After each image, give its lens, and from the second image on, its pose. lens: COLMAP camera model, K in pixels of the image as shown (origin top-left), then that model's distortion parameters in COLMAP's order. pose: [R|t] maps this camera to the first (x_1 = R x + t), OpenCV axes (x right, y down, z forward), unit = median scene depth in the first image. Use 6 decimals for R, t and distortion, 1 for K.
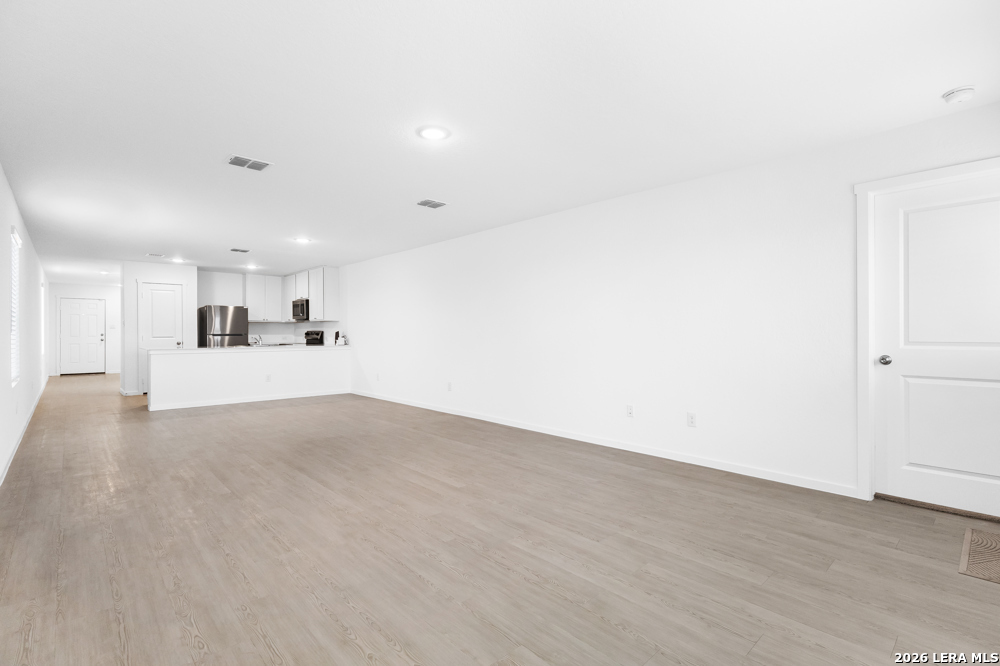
lens RADIAL K [[456.3, 0, 496.8], [0, 456.3, 329.3], [0, 0, 1]] dist [0.005032, 0.000457]
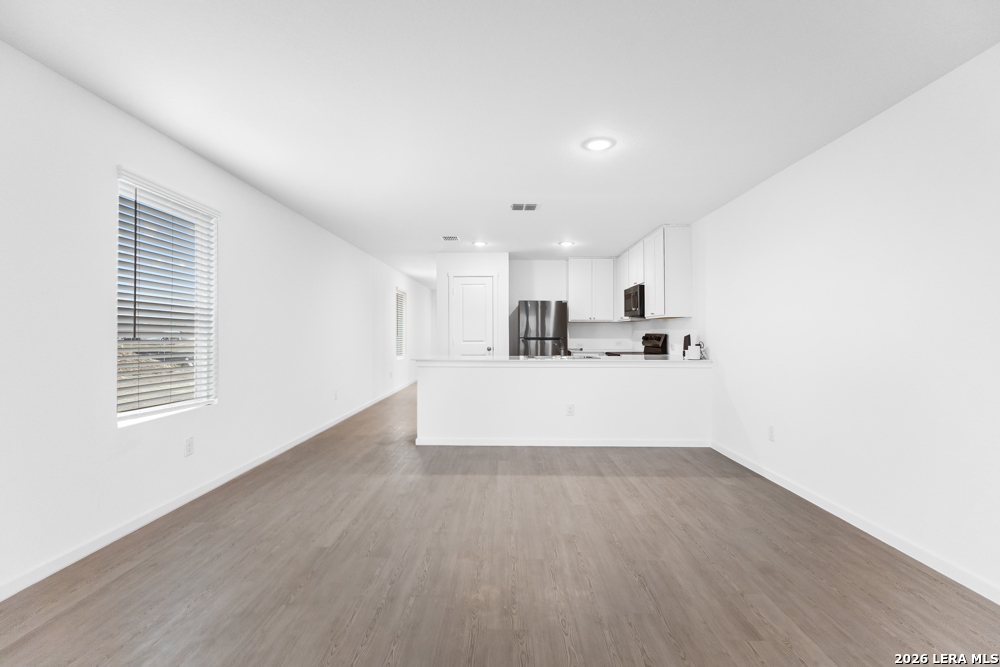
lens RADIAL K [[456.3, 0, 494.9], [0, 456.3, 325.1], [0, 0, 1]] dist [0.005032, 0.000457]
pose [[0.715186, -0.012143, -0.698829, -0.113526], [0.003278, 0.999896, -0.014019, -0.000194], [0.698927, 0.007735, 0.715151, 0.391703]]
